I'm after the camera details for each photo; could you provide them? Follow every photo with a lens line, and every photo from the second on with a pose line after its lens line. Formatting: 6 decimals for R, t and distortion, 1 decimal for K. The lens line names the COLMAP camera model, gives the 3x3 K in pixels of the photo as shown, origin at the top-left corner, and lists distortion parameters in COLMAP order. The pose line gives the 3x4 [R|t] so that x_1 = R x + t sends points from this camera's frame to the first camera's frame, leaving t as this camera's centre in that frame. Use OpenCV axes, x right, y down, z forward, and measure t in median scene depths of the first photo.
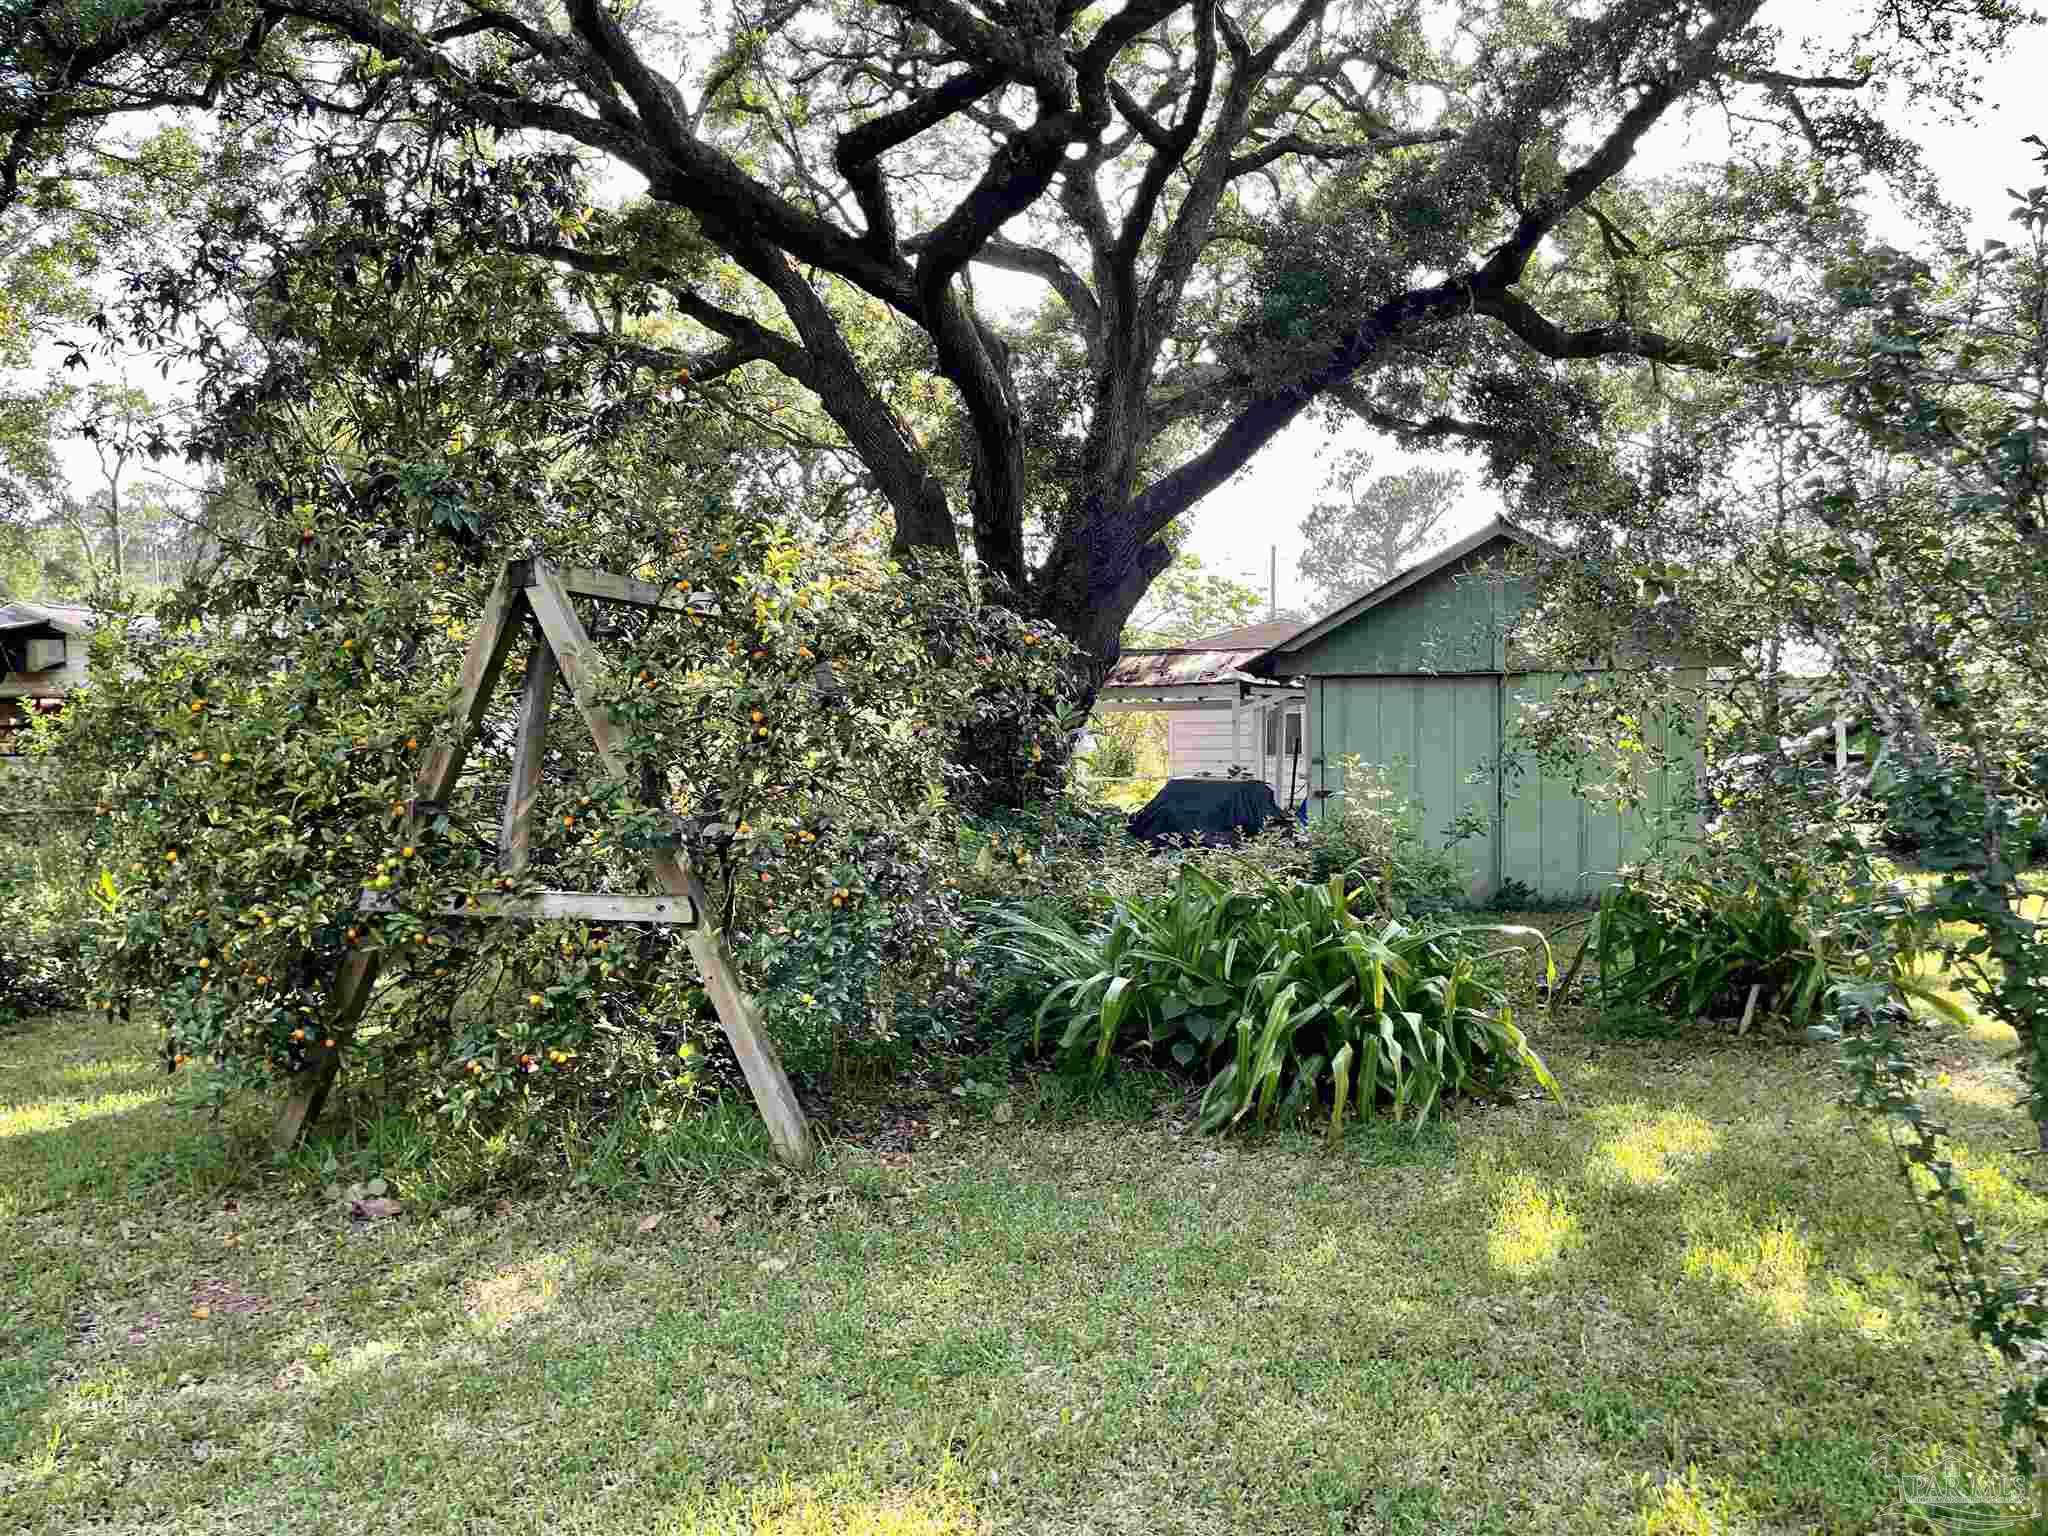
lens RADIAL K [[1563.0, 0, 1017.7], [0, 1563.0, 766.9], [0, 0, 1]] dist [0.071902, -0.092564]
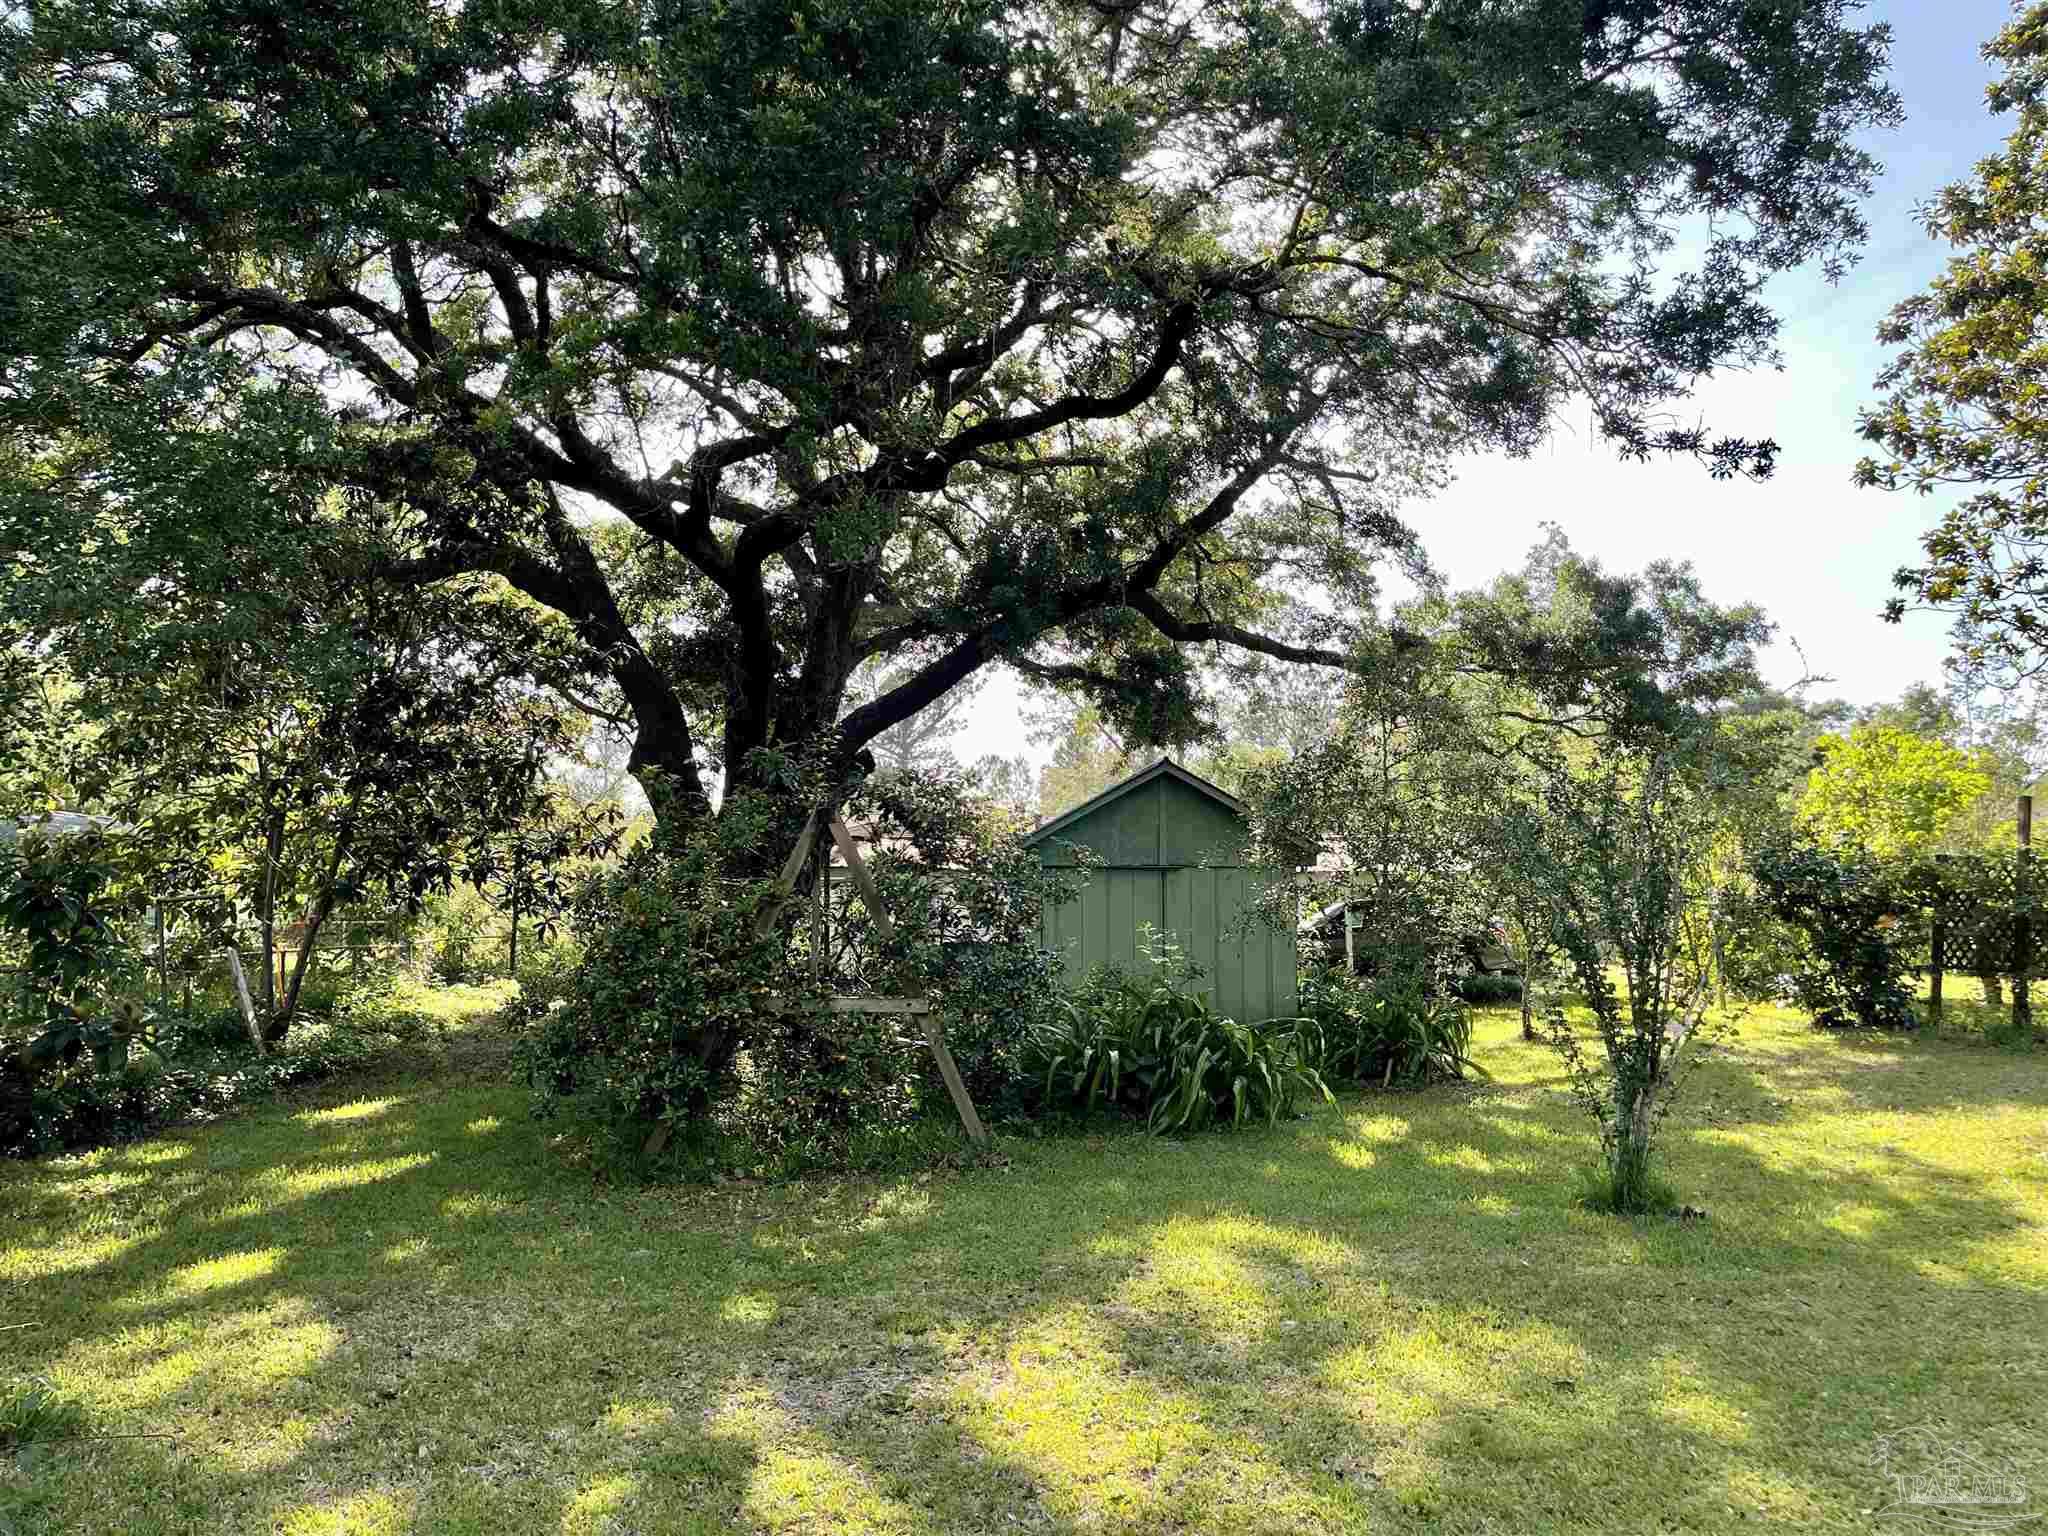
lens RADIAL K [[1563.0, 0, 1033.7], [0, 1563.0, 759.2], [0, 0, 1]] dist [0.071902, -0.092564]
pose [[0.946543, 0.037895, 0.320345, -0.274015], [-0.000553, 0.993265, -0.115862, 0.006936], [-0.322578, 0.109491, 0.940189, -0.309121]]
